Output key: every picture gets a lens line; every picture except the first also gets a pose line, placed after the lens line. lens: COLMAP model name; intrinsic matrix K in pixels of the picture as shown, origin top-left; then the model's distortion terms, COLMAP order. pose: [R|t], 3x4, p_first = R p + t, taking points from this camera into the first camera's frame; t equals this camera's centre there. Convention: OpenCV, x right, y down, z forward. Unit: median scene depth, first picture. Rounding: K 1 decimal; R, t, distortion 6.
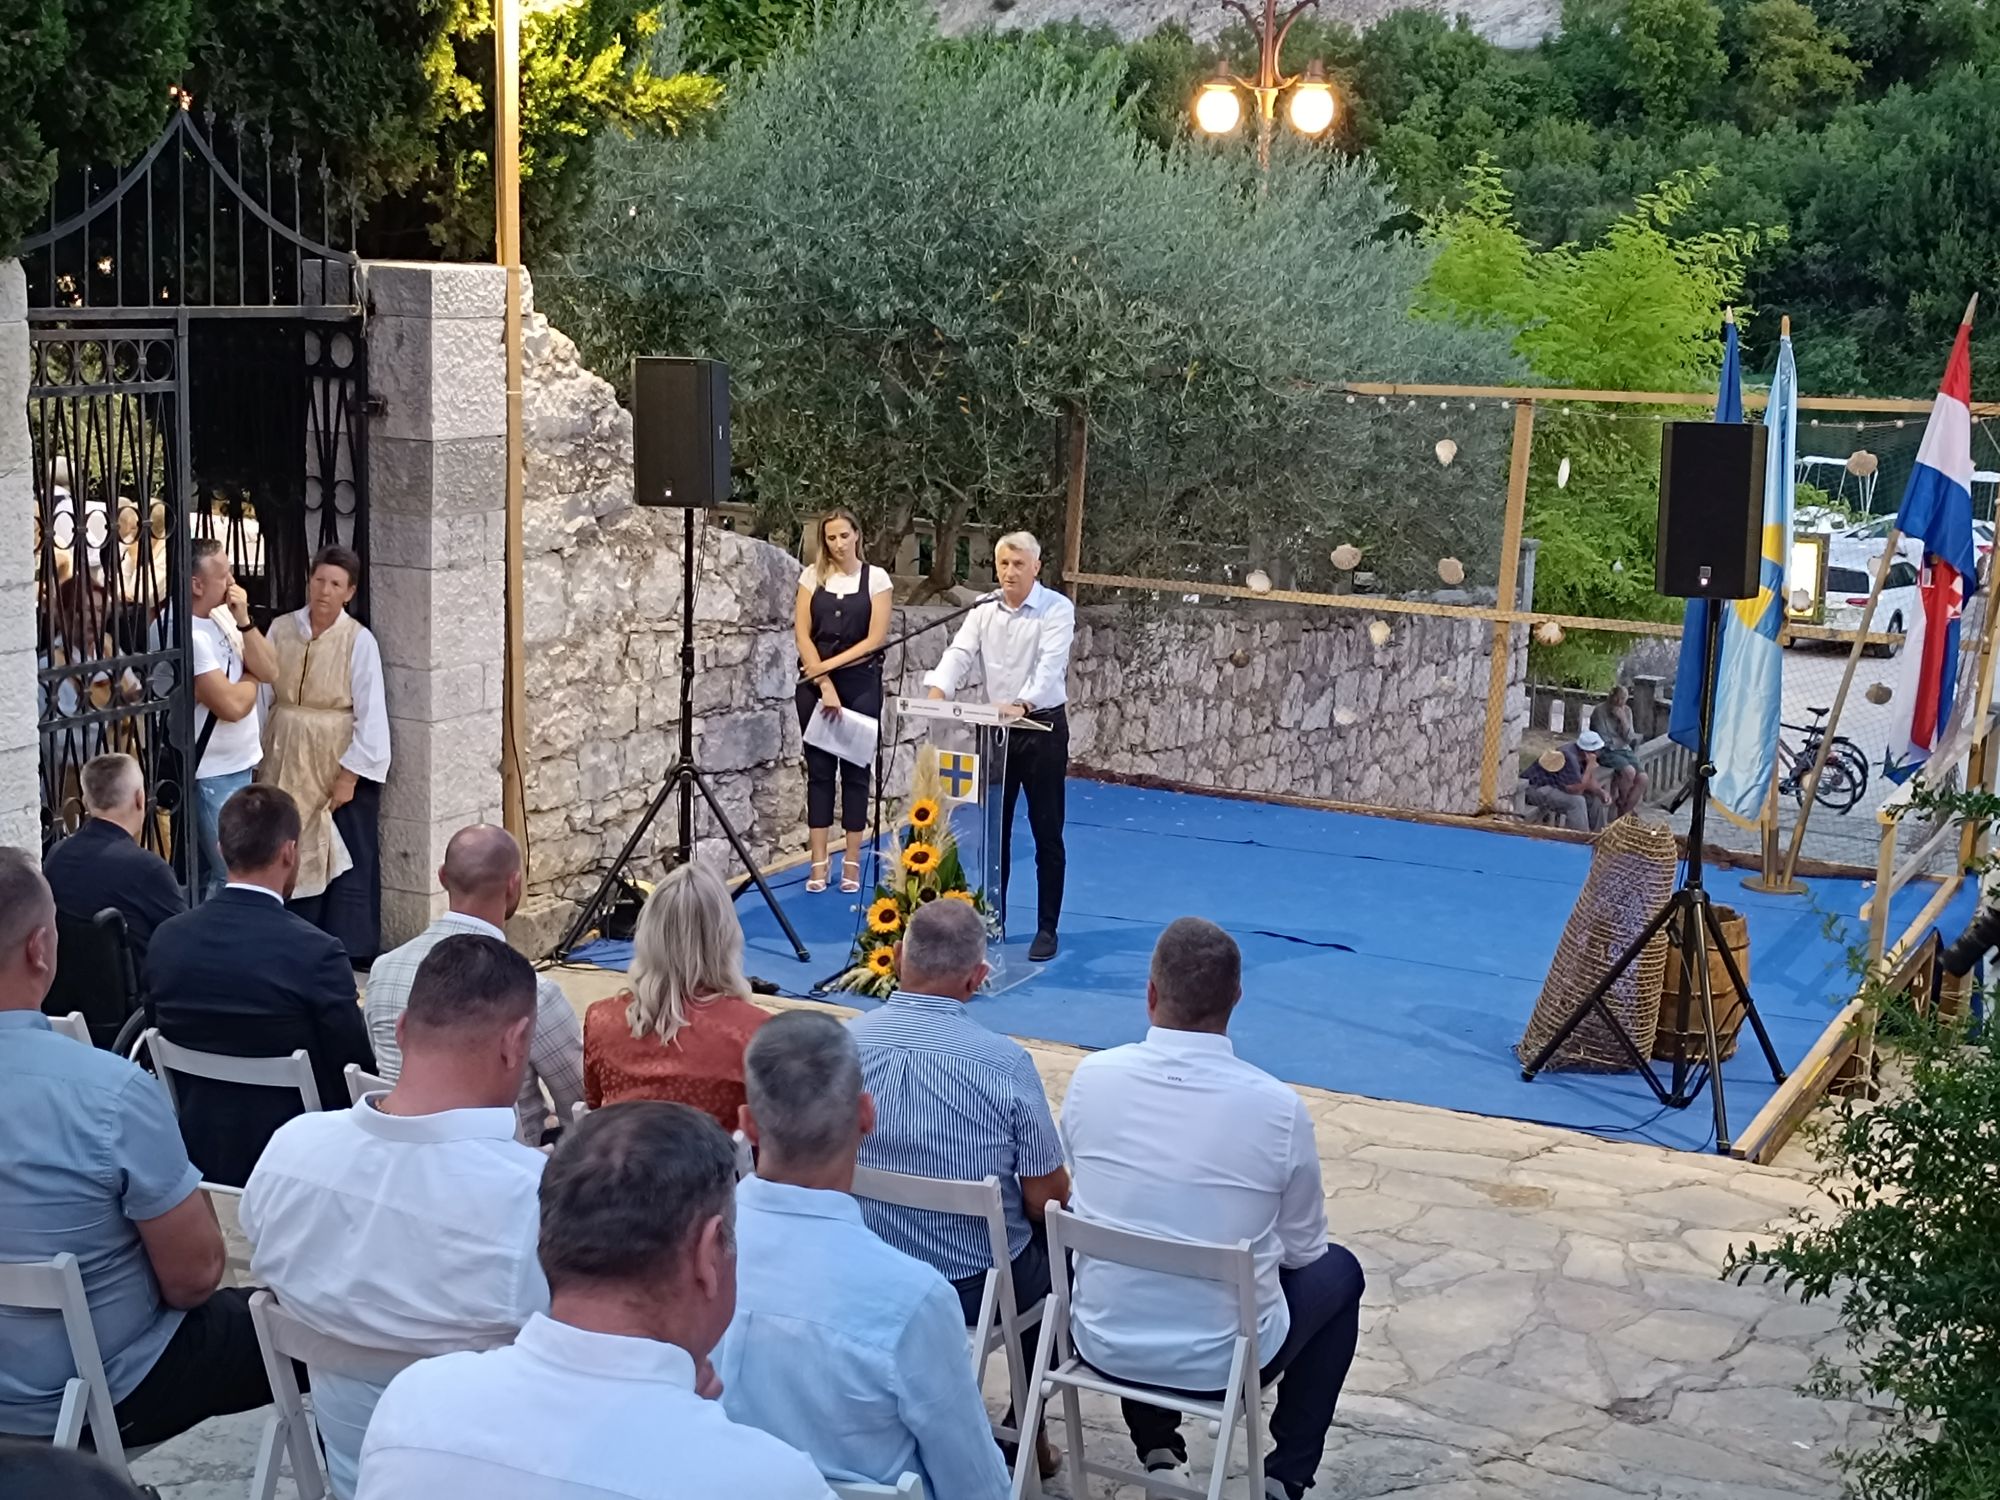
lens RADIAL K [[2982.8, 0, 1000.0], [0, 2982.8, 750.0], [0, 0, 1]] dist [0.142264, -0.473514]
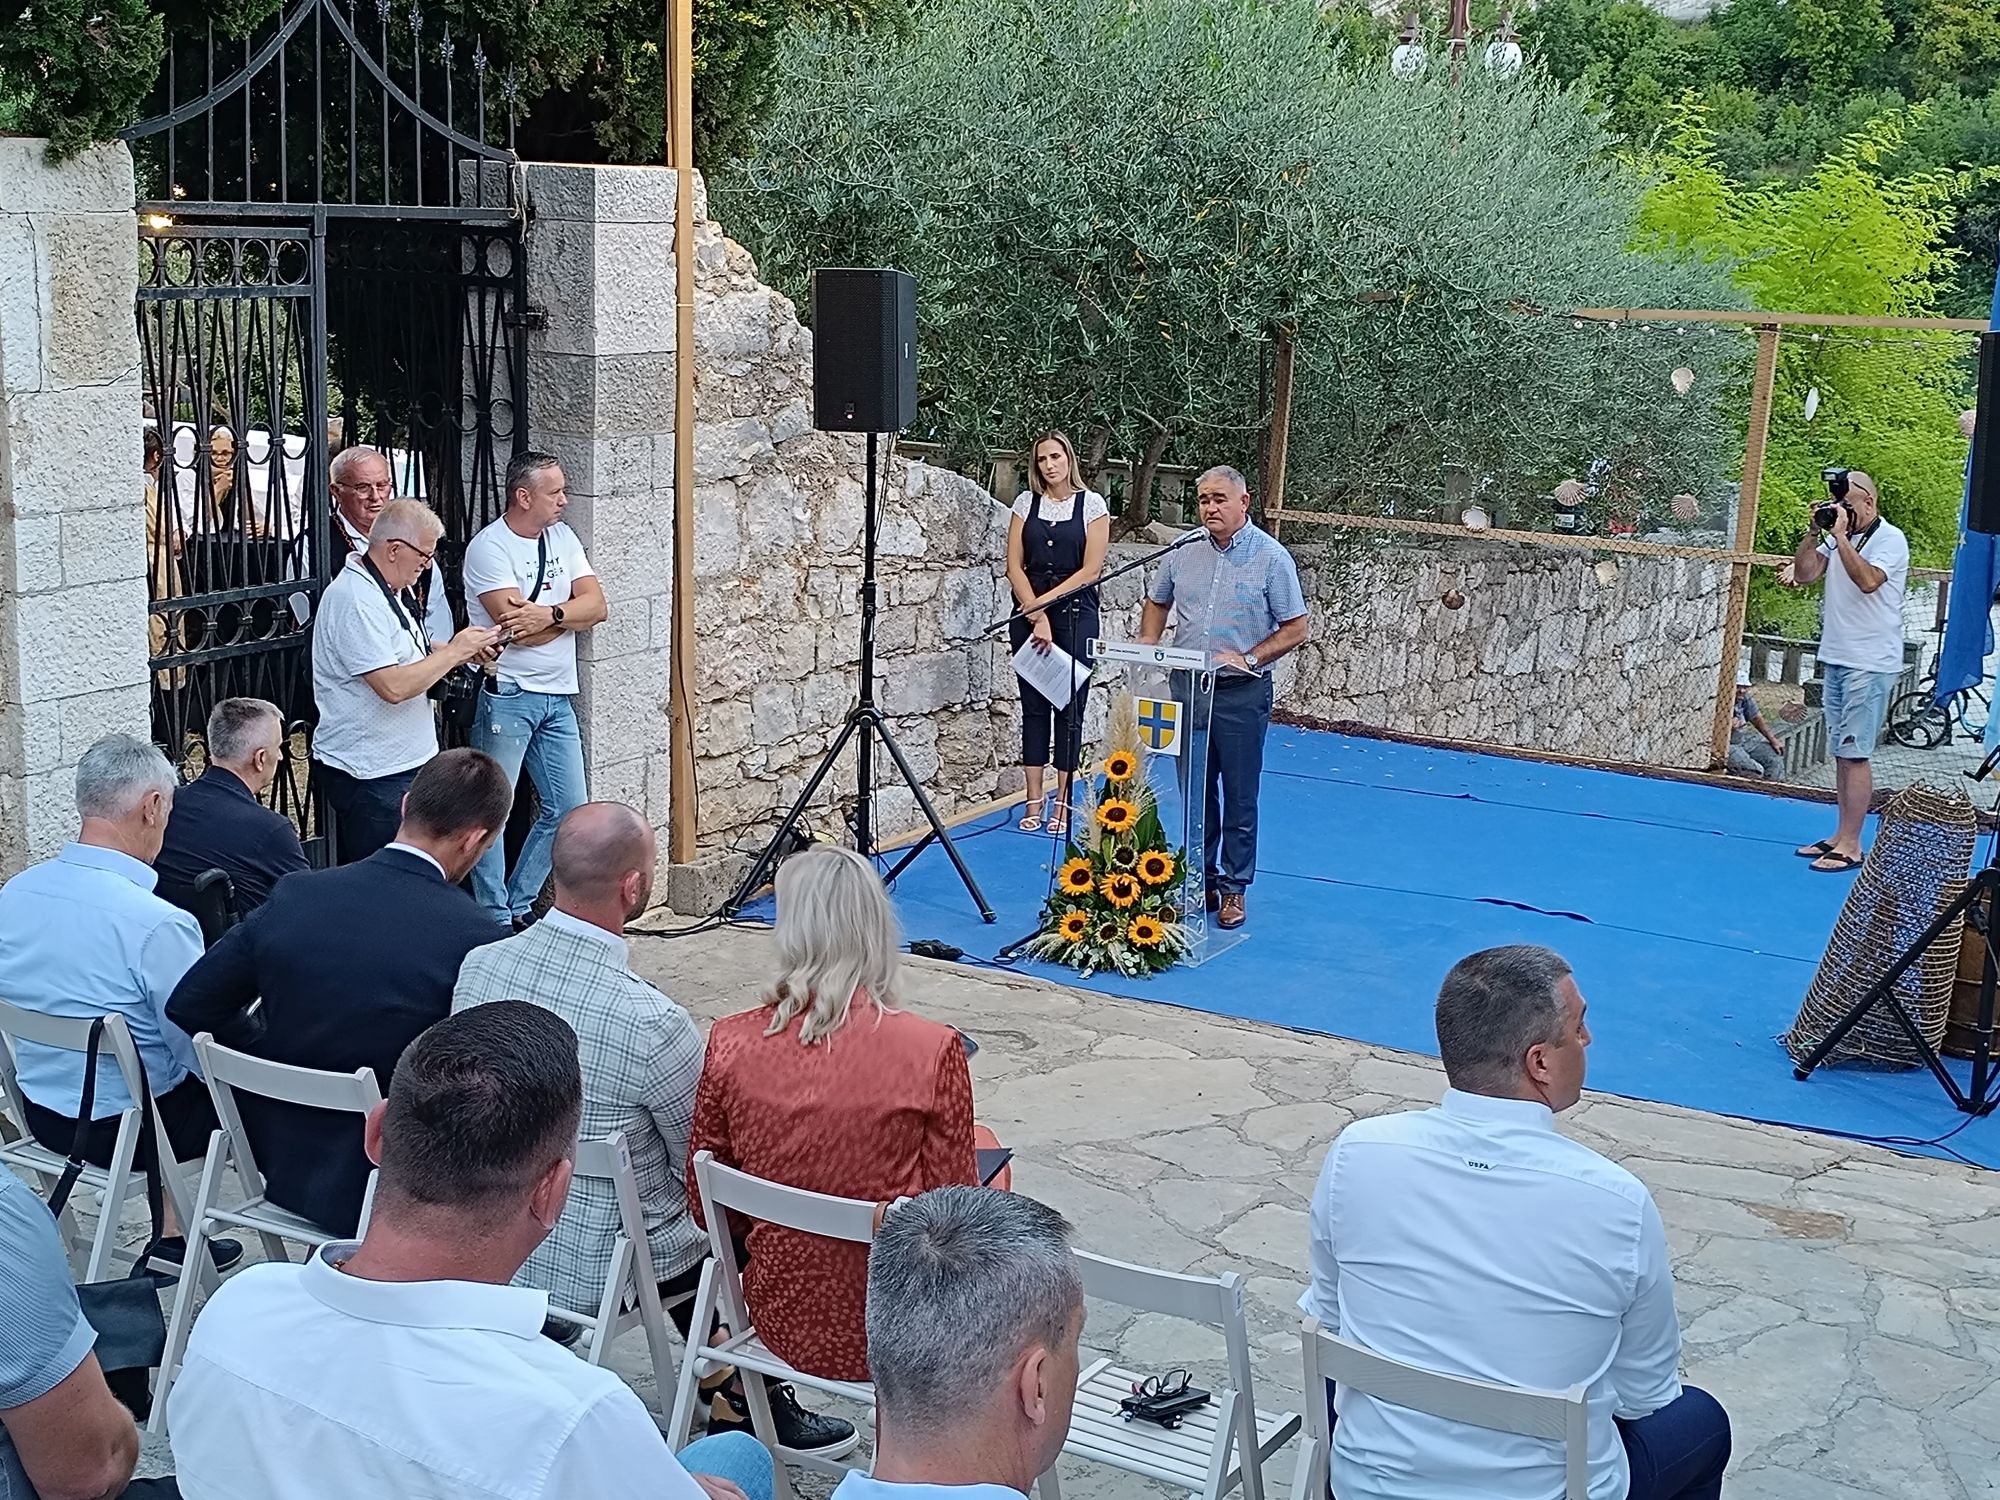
lens RADIAL K [[2751.9, 0, 970.7], [0, 2751.9, 736.7], [0, 0, 1]] dist [0.123745, -0.396063]
pose [[0.997159, 0.013035, -0.074188, -0.008671], [-0.011587, 0.999734, 0.019923, -0.003995], [0.074428, -0.019007, 0.997045, 0.146129]]
